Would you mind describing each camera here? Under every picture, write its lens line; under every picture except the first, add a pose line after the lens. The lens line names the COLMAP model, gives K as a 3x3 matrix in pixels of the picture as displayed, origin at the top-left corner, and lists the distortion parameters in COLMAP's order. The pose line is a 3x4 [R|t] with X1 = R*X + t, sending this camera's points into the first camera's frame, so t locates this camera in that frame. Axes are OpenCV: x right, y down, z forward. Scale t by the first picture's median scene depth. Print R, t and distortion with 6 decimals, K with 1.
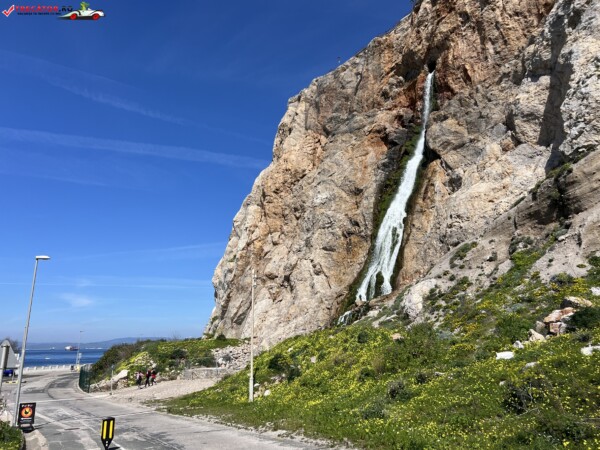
lens RADIAL K [[453.5, 0, 299.2], [0, 453.5, 222.9], [0, 0, 1]] dist [0.053157, -0.059493]
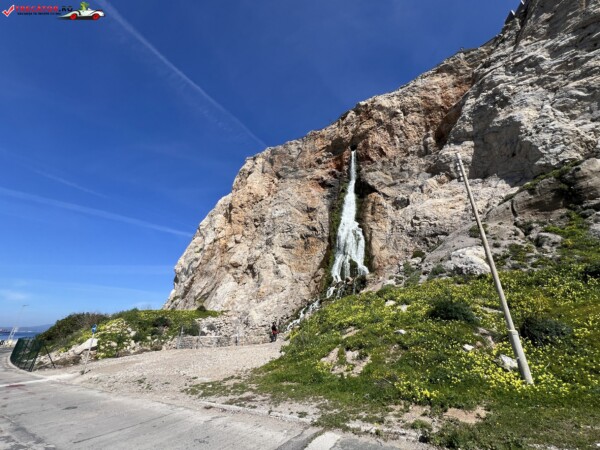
lens RADIAL K [[240.3, 0, 300.0], [0, 240.3, 225.0], [0, 0, 1]] dist [-0.000740, -0.000097]
pose [[0.920068, 0.164382, 0.355604, -0.171010], [-0.107335, 0.978749, -0.174725, 0.118834], [-0.376769, 0.122590, 0.918159, 0.331974]]
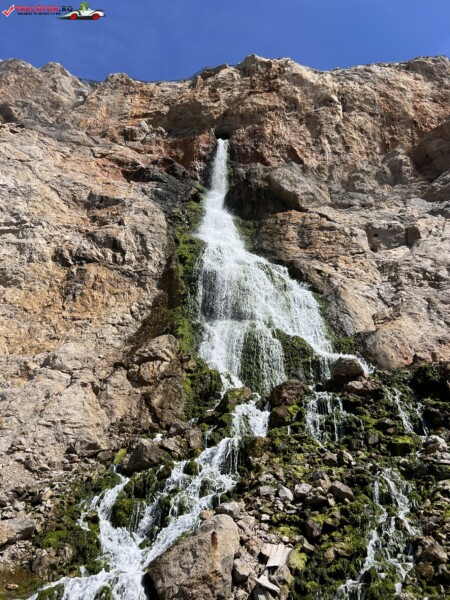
lens RADIAL K [[453.5, 0, 222.3], [0, 453.5, 301.3], [0, 0, 1]] dist [0.053157, -0.059493]
pose [[0.568485, 0.470215, 0.675072, -0.067855], [-0.225277, 0.878173, -0.421975, 0.193094], [-0.791249, 0.087808, 0.605157, 0.659233]]
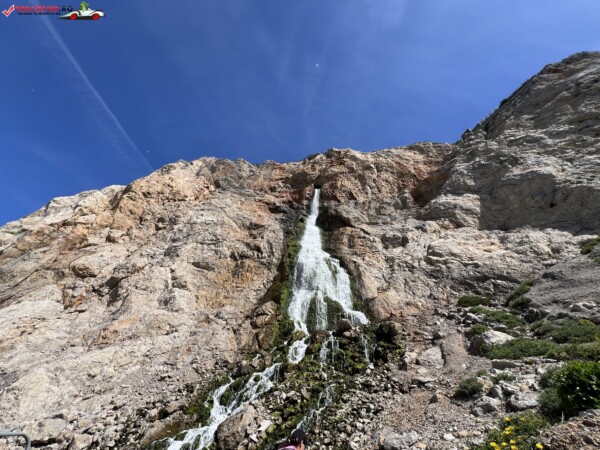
lens RADIAL K [[240.3, 0, 300.0], [0, 240.3, 225.0], [0, 0, 1]] dist [-0.000740, -0.000097]
pose [[0.657943, 0.543067, 0.521718, -0.081159], [-0.263821, 0.815106, -0.515753, 0.175158], [-0.705344, 0.201696, 0.679565, 0.604617]]
